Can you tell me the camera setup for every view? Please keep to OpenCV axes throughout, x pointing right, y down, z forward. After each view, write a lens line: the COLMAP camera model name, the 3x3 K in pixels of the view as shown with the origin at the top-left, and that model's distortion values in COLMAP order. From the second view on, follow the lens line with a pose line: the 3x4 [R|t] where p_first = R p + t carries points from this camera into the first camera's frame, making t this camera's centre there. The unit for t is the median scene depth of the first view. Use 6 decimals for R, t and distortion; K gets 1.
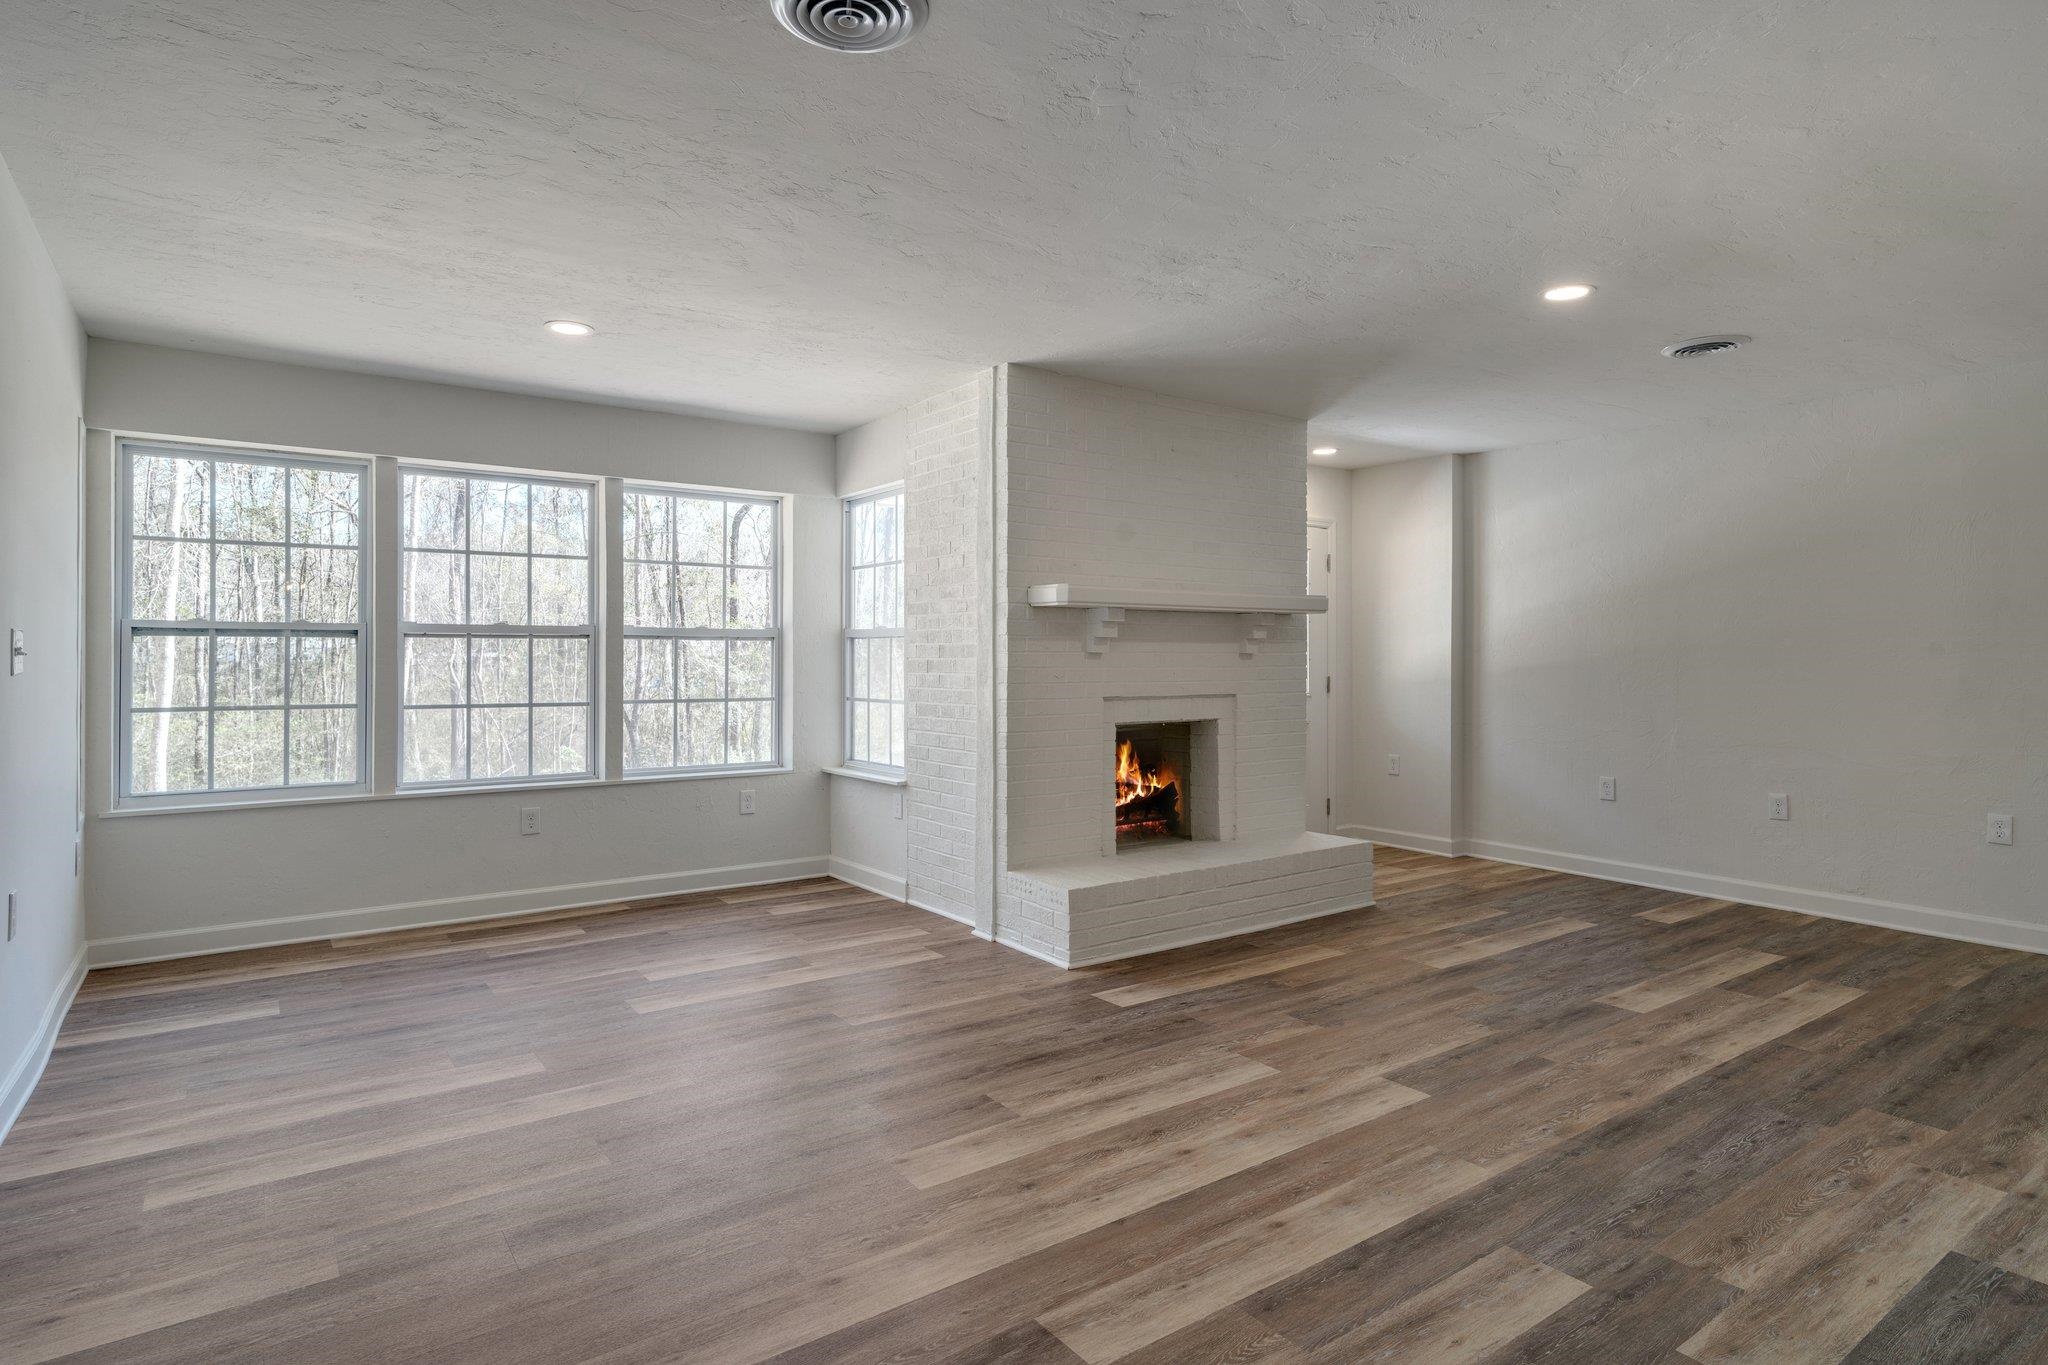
lens RADIAL K [[1082.4, 0, 1023.0], [0, 1082.4, 661.3], [0, 0, 1]] dist [-0.007421, 0.002954]
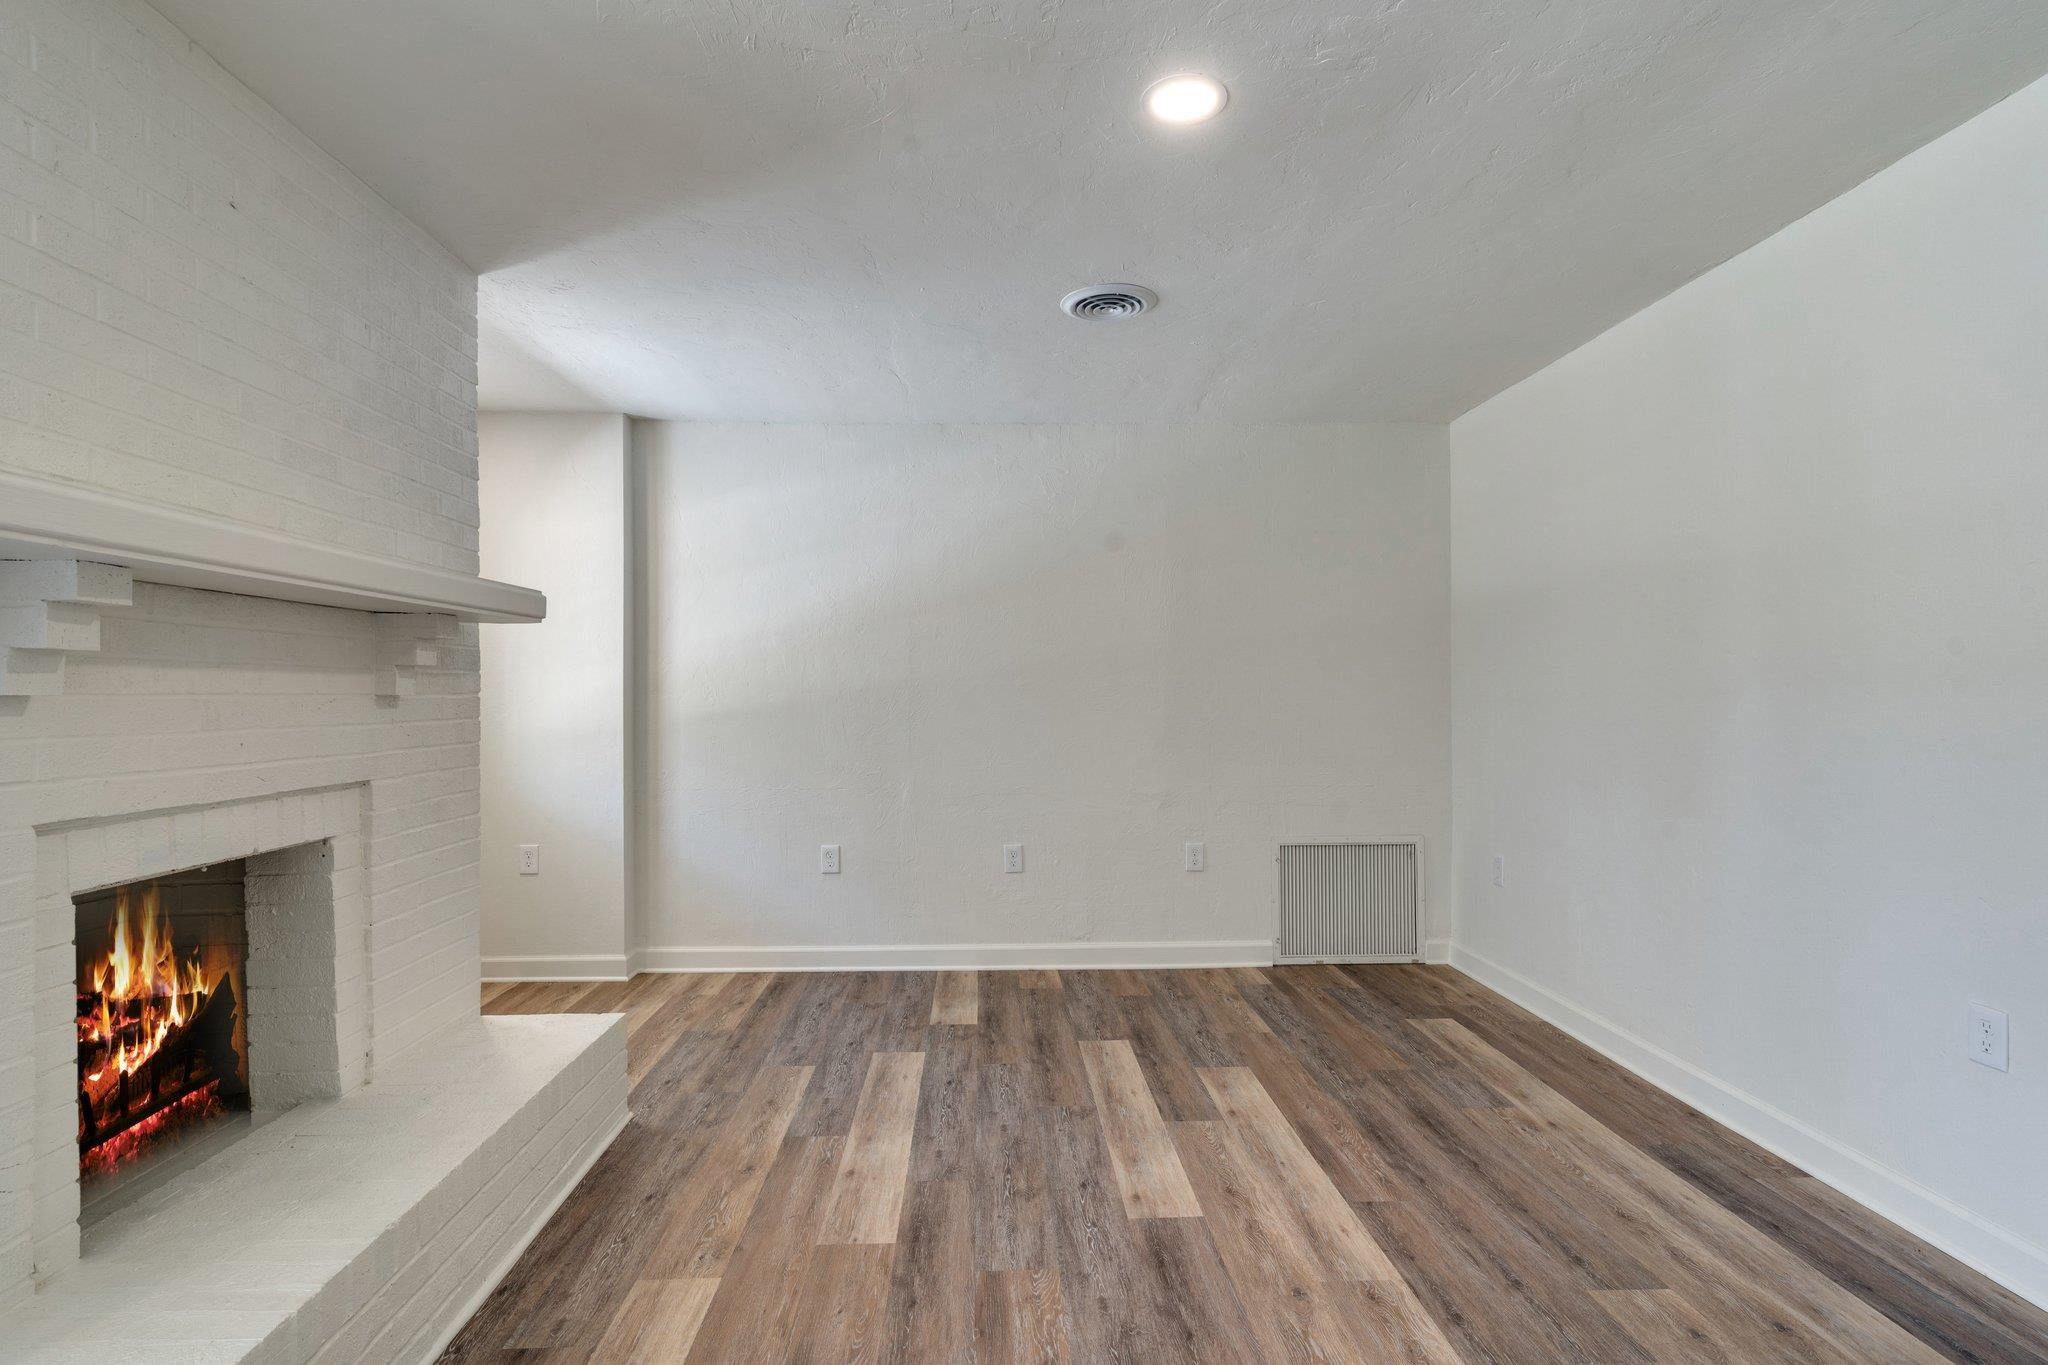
lens RADIAL K [[981.7, 0, 1018.3], [0, 981.7, 706.0], [0, 0, 1]] dist [0.005602, -0.001743]
pose [[0.550611, -0.009217, 0.834711, -0.014712], [0.007521, 0.999953, 0.006080, -0.005563], [-0.834728, 0.002930, 0.550655, 0.780046]]
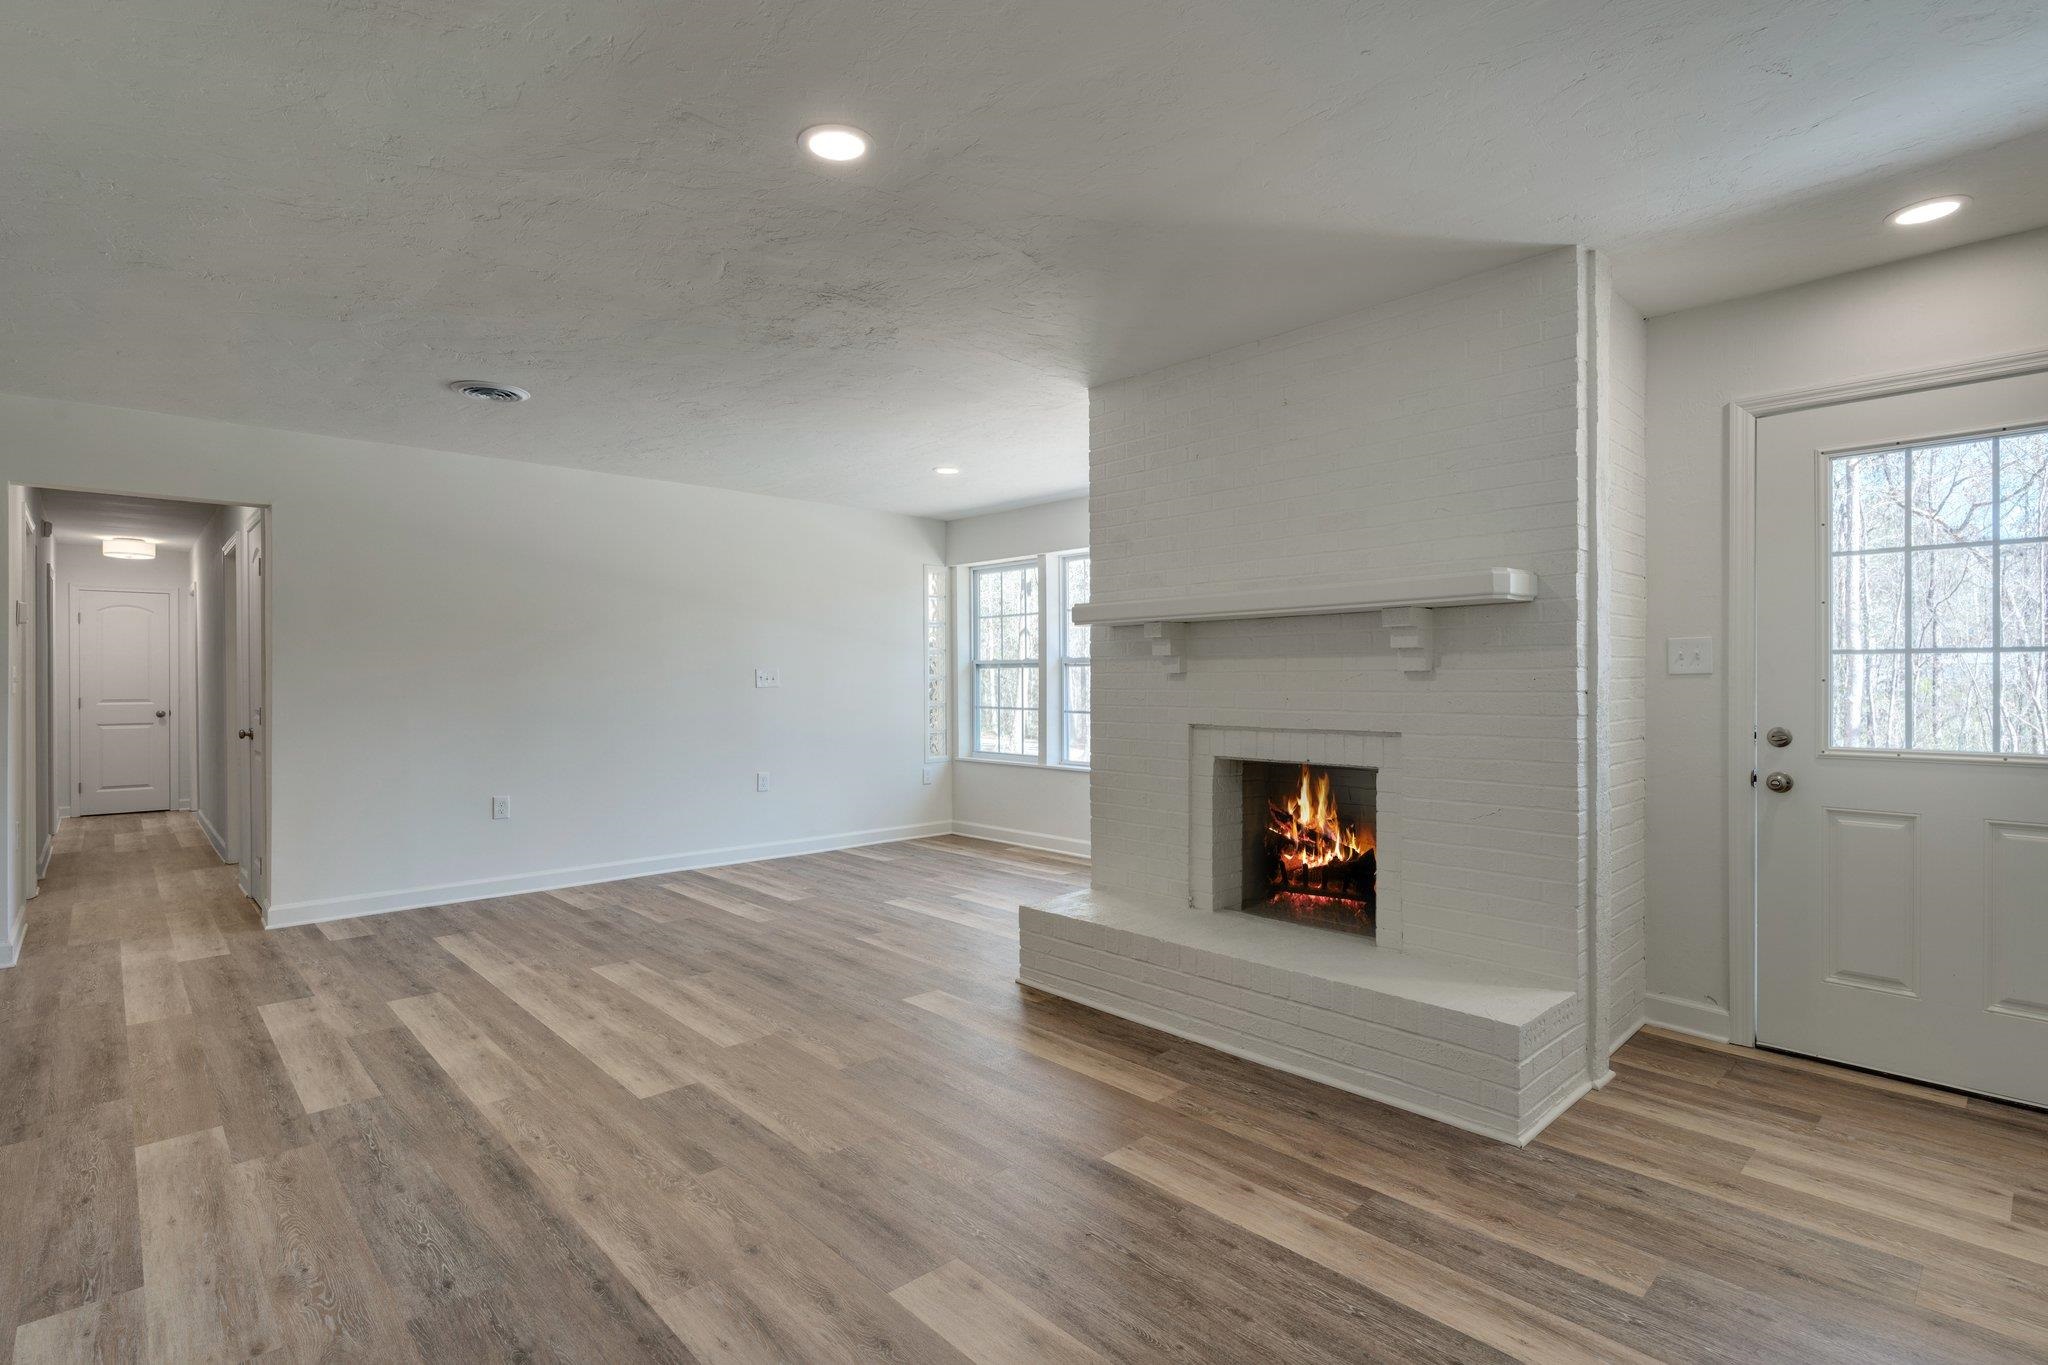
lens RADIAL K [[981.7, 0, 1011.7], [0, 981.7, 684.9], [0, 0, 1]] dist [0.005602, -0.001743]
pose [[0.124509, 0.004349, -0.992209, 1.148810], [0.001949, 0.999987, 0.004628, -0.003205], [0.992217, -0.002510, 0.124498, 1.040253]]
